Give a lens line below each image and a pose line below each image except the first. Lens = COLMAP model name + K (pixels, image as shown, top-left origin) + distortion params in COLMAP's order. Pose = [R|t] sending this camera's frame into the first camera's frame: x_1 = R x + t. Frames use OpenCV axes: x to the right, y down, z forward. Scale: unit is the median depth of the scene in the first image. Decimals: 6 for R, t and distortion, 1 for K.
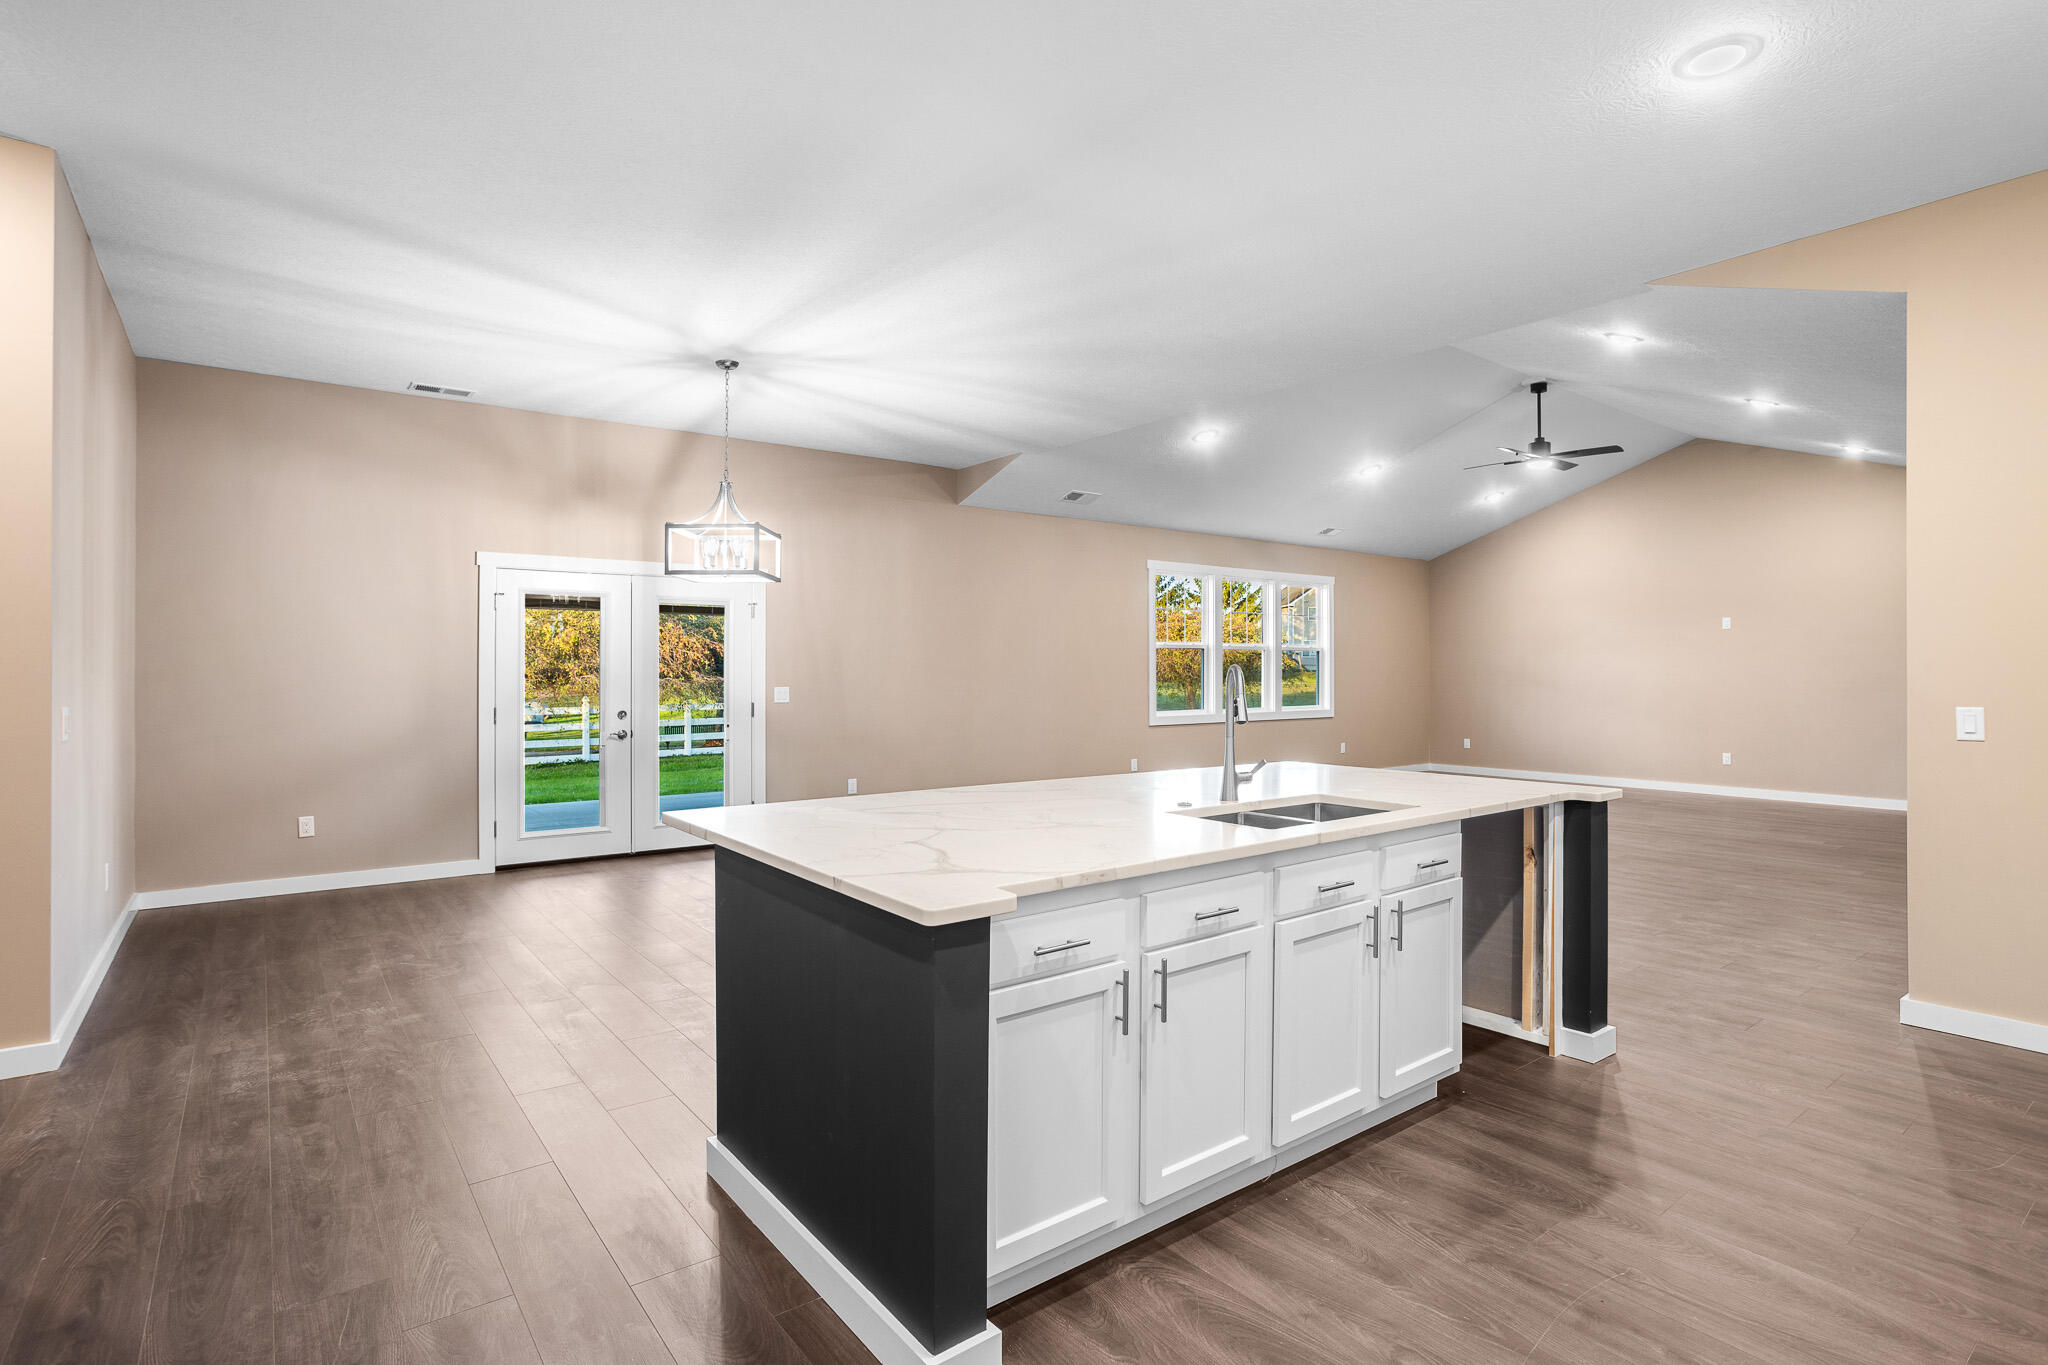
lens RADIAL K [[1020.4, 0, 1031.8], [0, 1020.4, 664.9], [0, 0, 1]] dist [-0.062591, 0.027610]
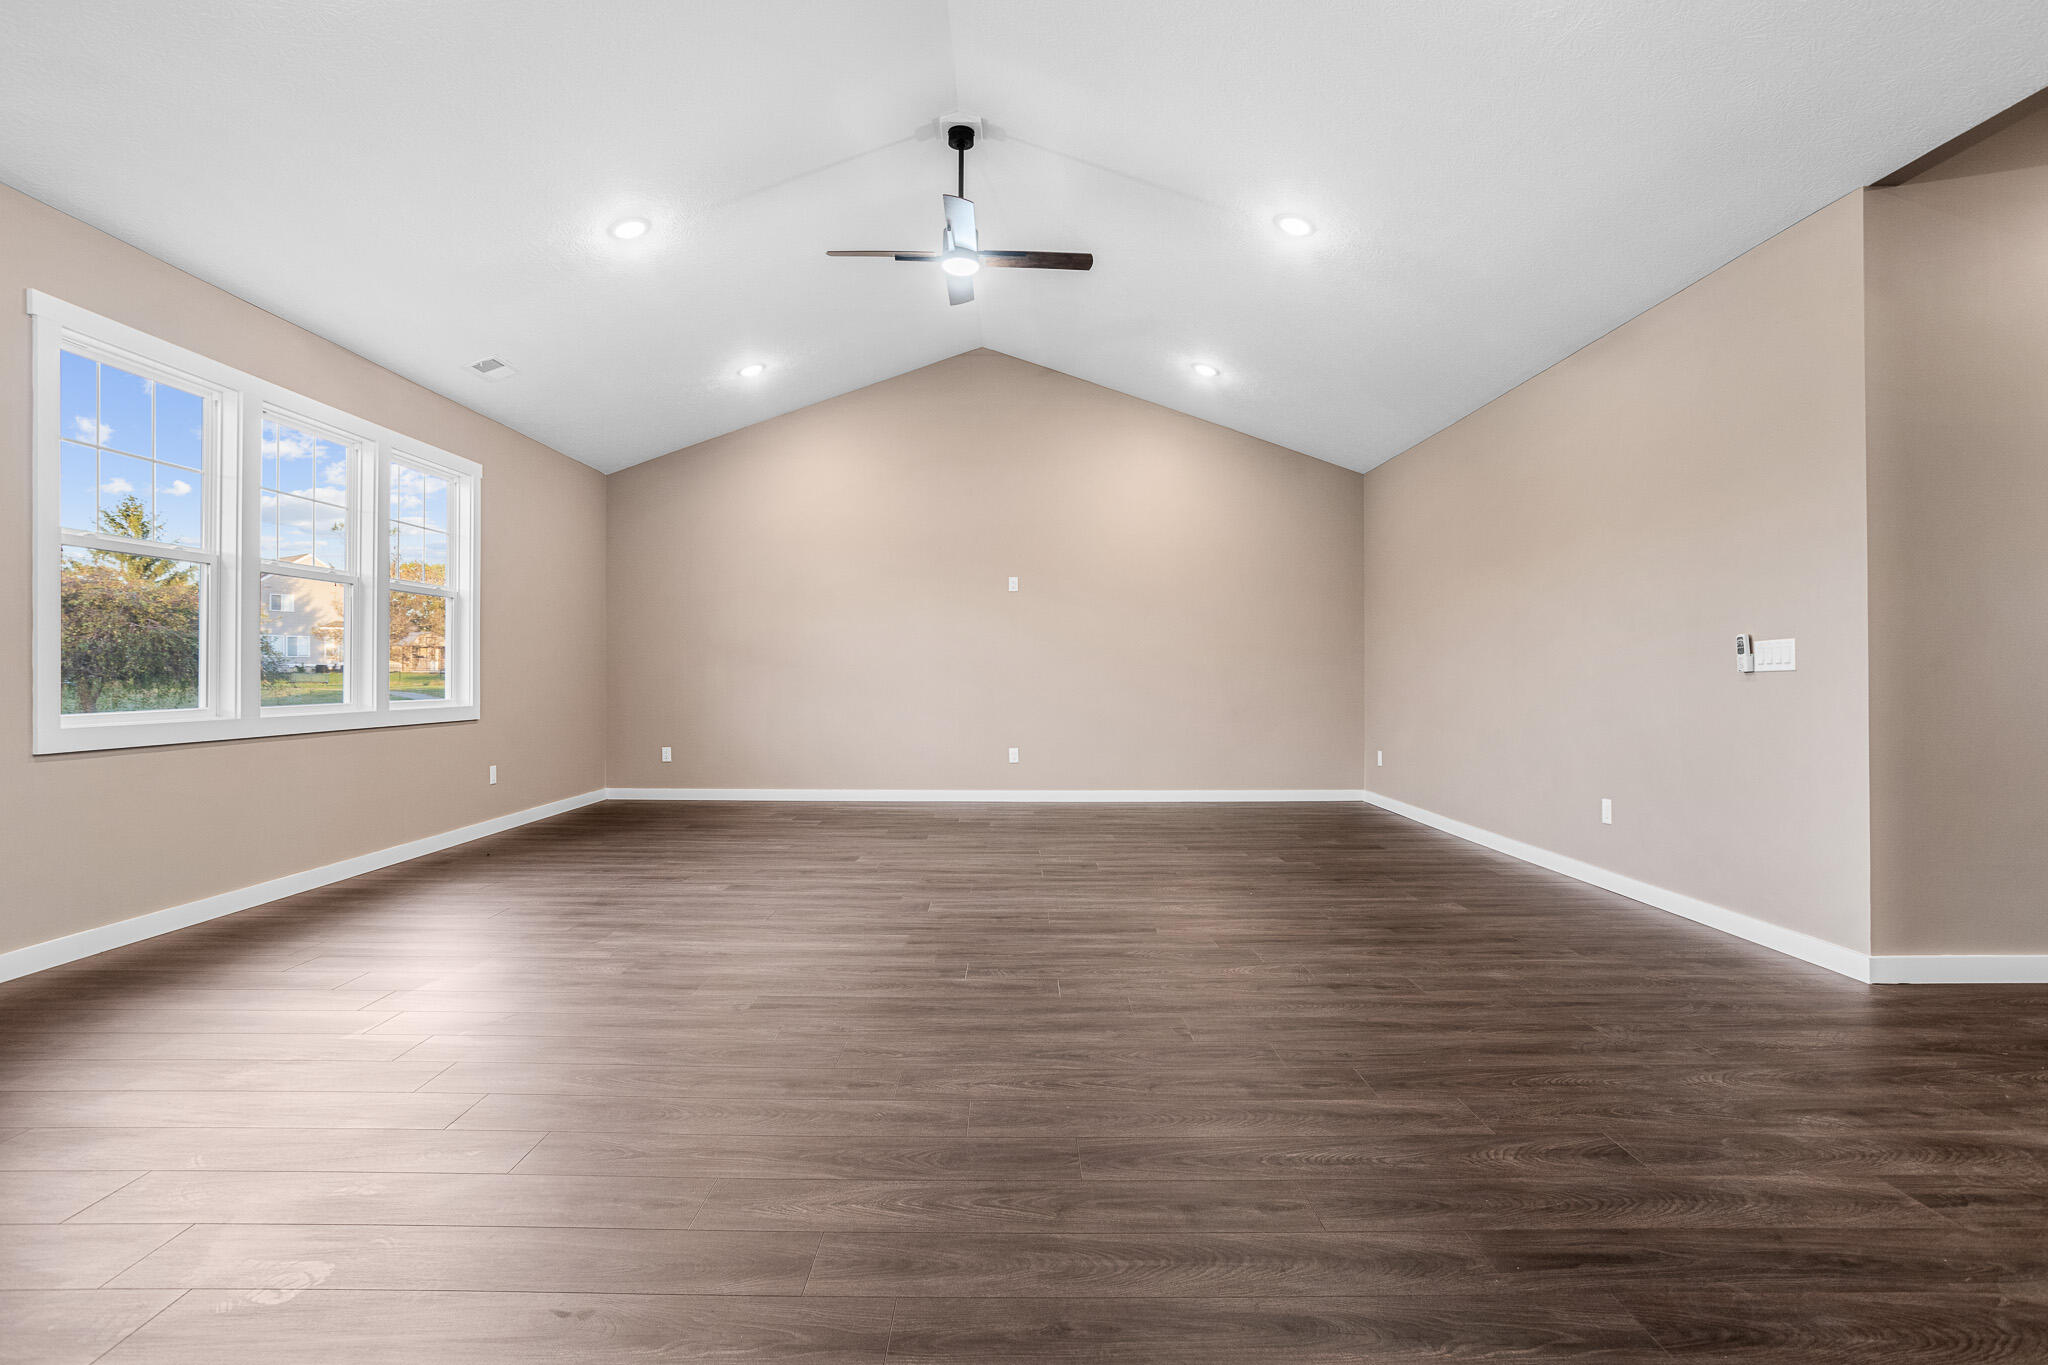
lens RADIAL K [[1035.7, 0, 1020.1], [0, 1035.7, 679.4], [0, 0, 1]] dist [-0.062550, 0.031293]
pose [[0.610905, -0.002057, 0.791702, 0.072358], [-0.004489, 0.999972, 0.006062, 0.046033], [-0.791692, -0.007257, 0.610878, 0.797479]]
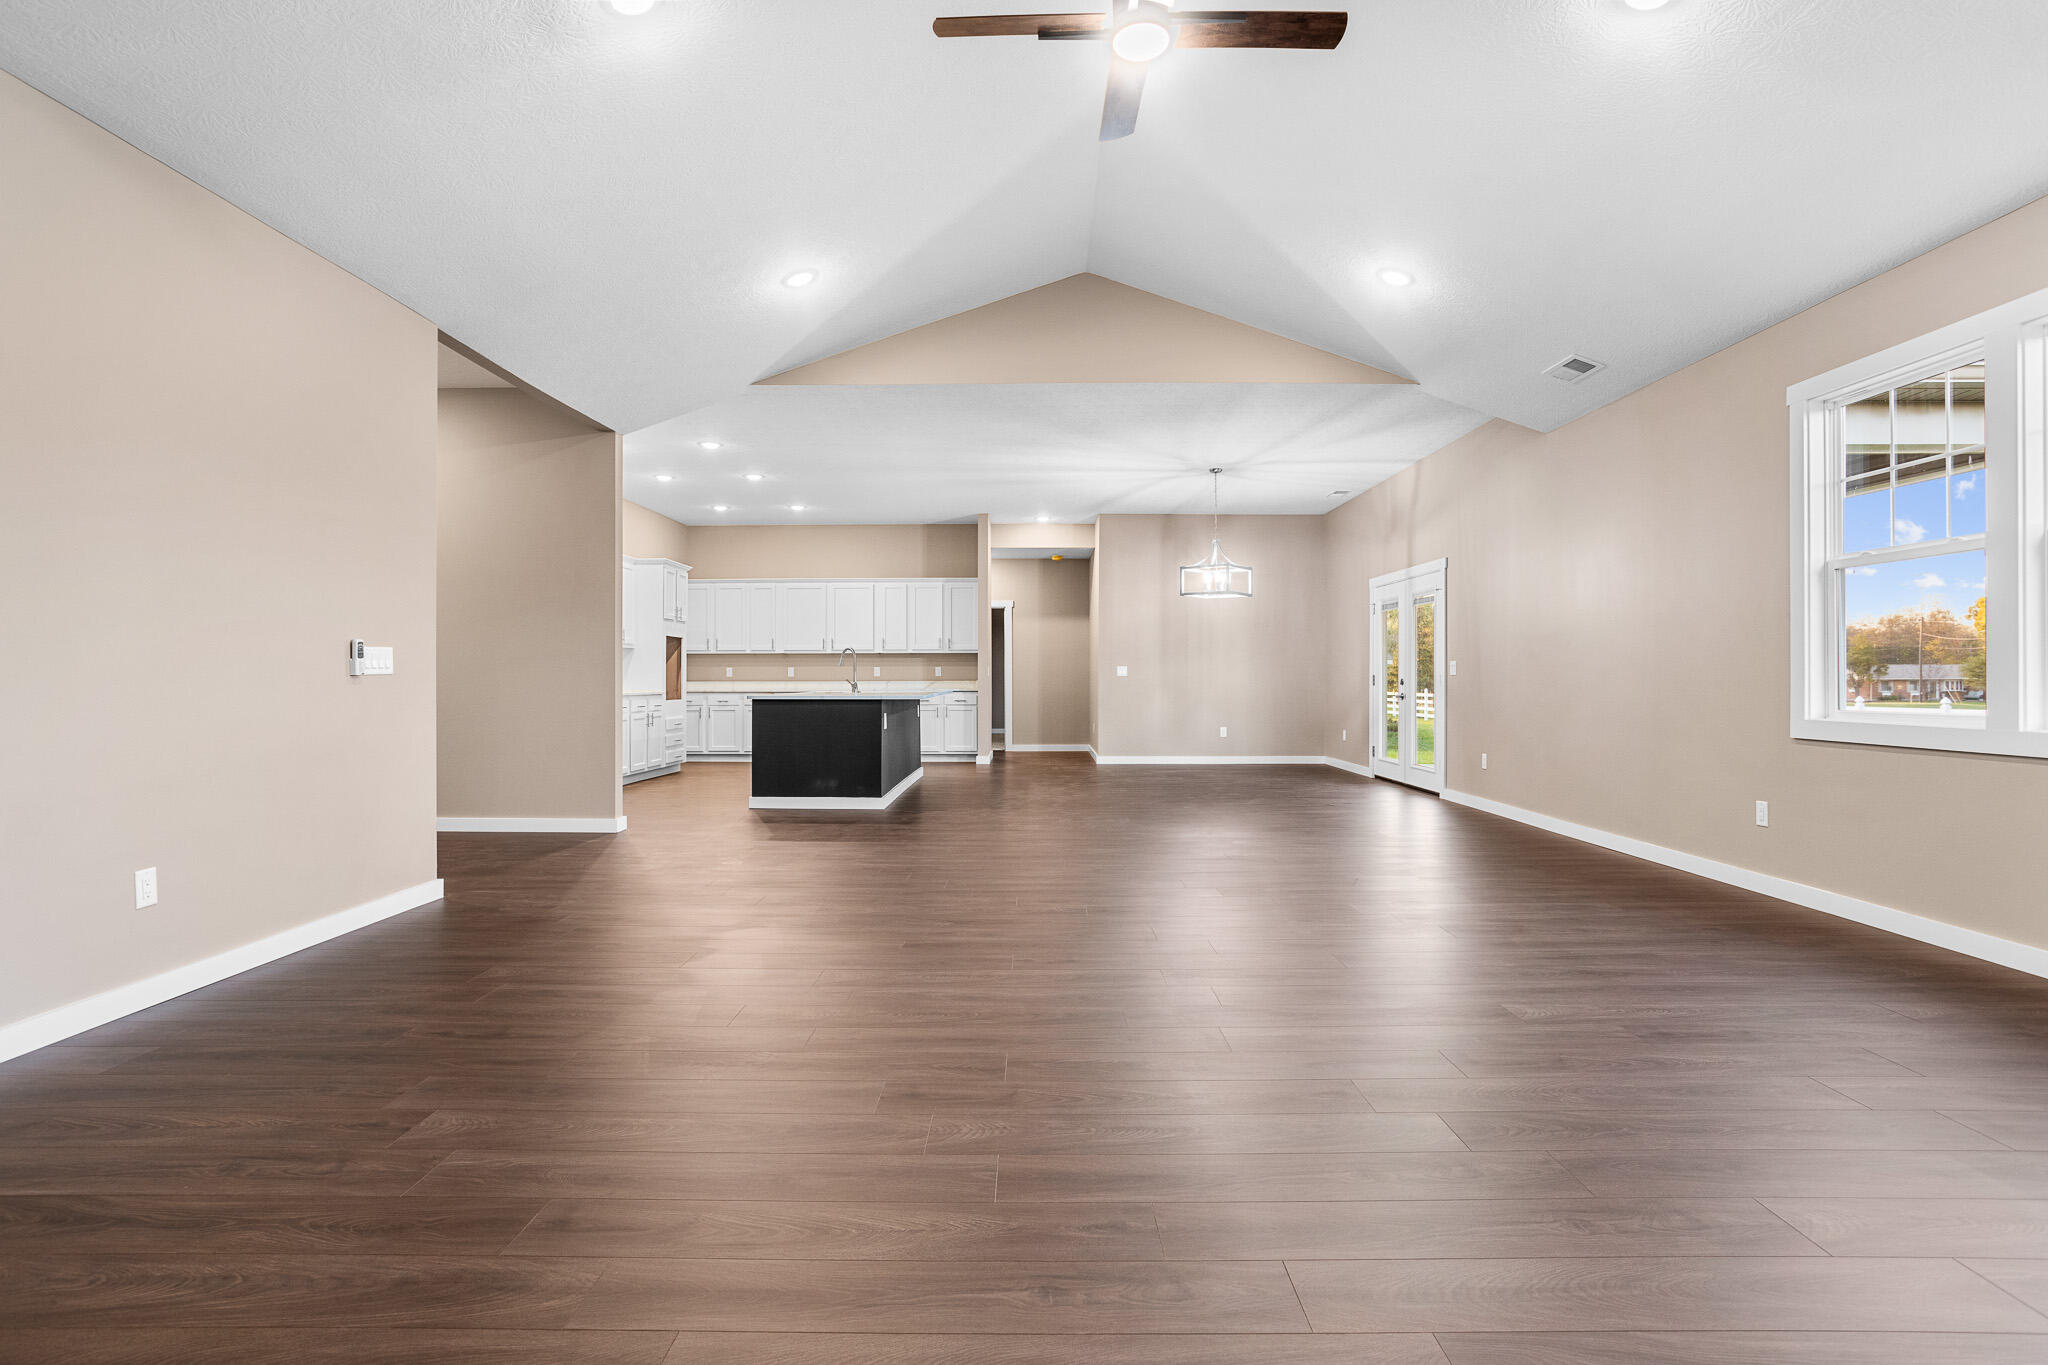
lens RADIAL K [[1035.7, 0, 1020.1], [0, 1035.7, 679.4], [0, 0, 1]] dist [-0.062550, 0.031293]
pose [[-0.621432, 0.001721, -0.783466, 1.112224], [0.005359, 0.999984, -0.002054, 0.049600], [0.783450, -0.005475, -0.621431, 1.589938]]
